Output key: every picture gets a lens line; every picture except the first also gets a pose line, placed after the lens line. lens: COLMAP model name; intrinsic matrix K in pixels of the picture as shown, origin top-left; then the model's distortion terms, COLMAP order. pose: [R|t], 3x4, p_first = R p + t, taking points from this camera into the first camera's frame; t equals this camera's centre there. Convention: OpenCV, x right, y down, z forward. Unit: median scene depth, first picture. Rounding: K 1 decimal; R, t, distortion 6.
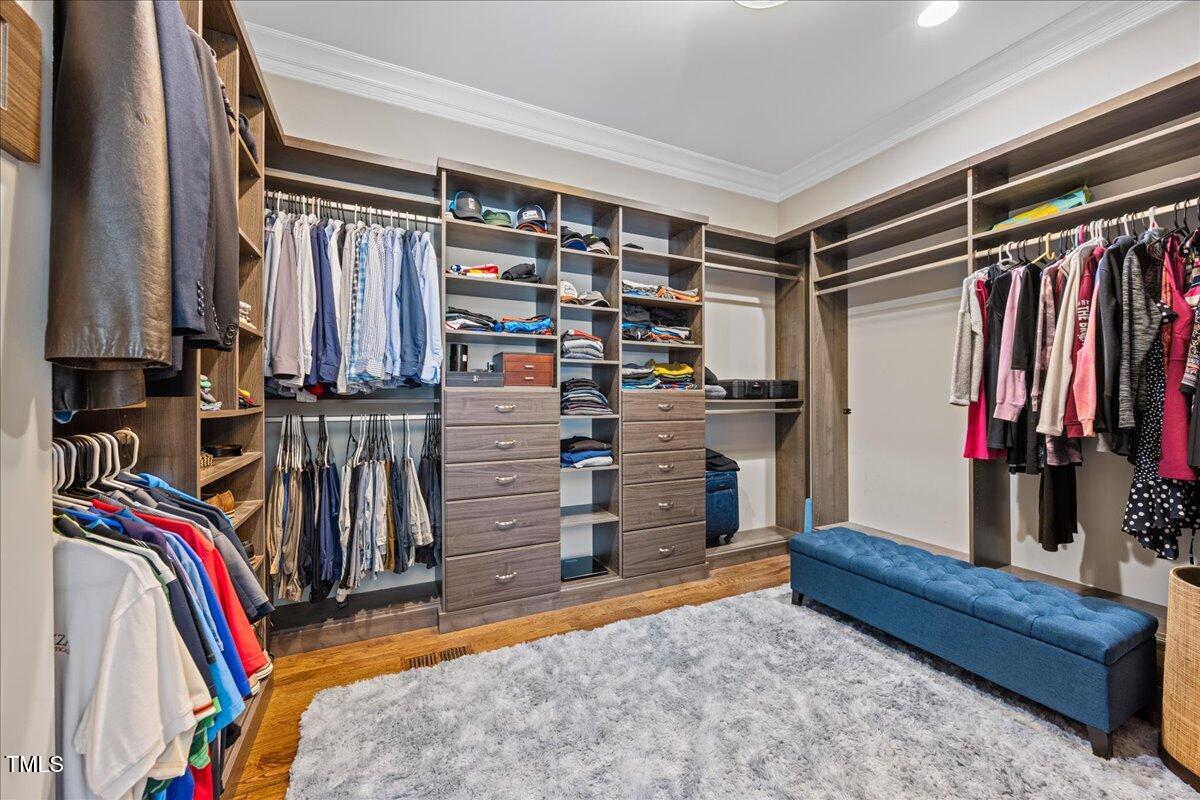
lens RADIAL K [[452.6, 0, 605.4], [0, 452.6, 400.0], [0, 0, 1]] dist [-0.005783, -0.000222]
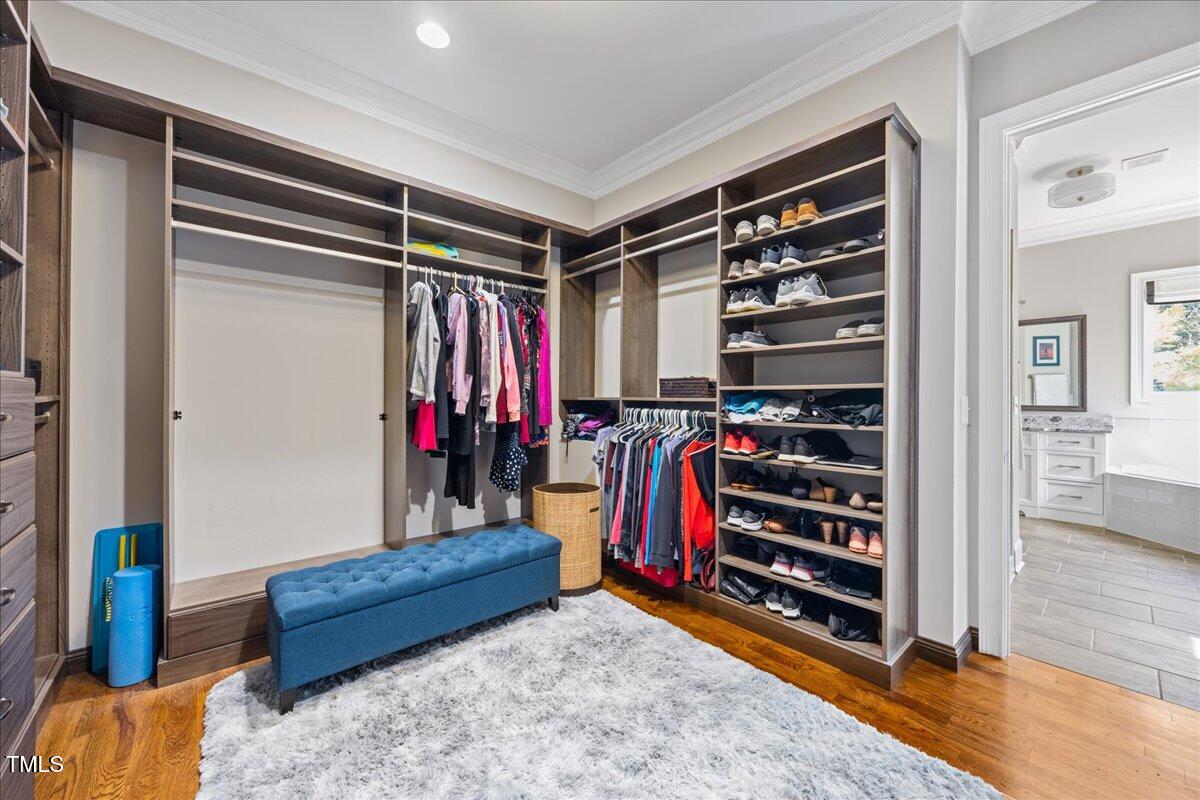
lens RADIAL K [[454.9, 0, 612.4], [0, 454.9, 394.1], [0, 0, 1]] dist [-0.002149, -0.000198]
pose [[-0.277005, 0.003768, 0.960861, -0.436576], [-0.002286, 0.999987, -0.004581, -0.005977], [-0.960866, -0.003466, -0.276992, 0.932075]]
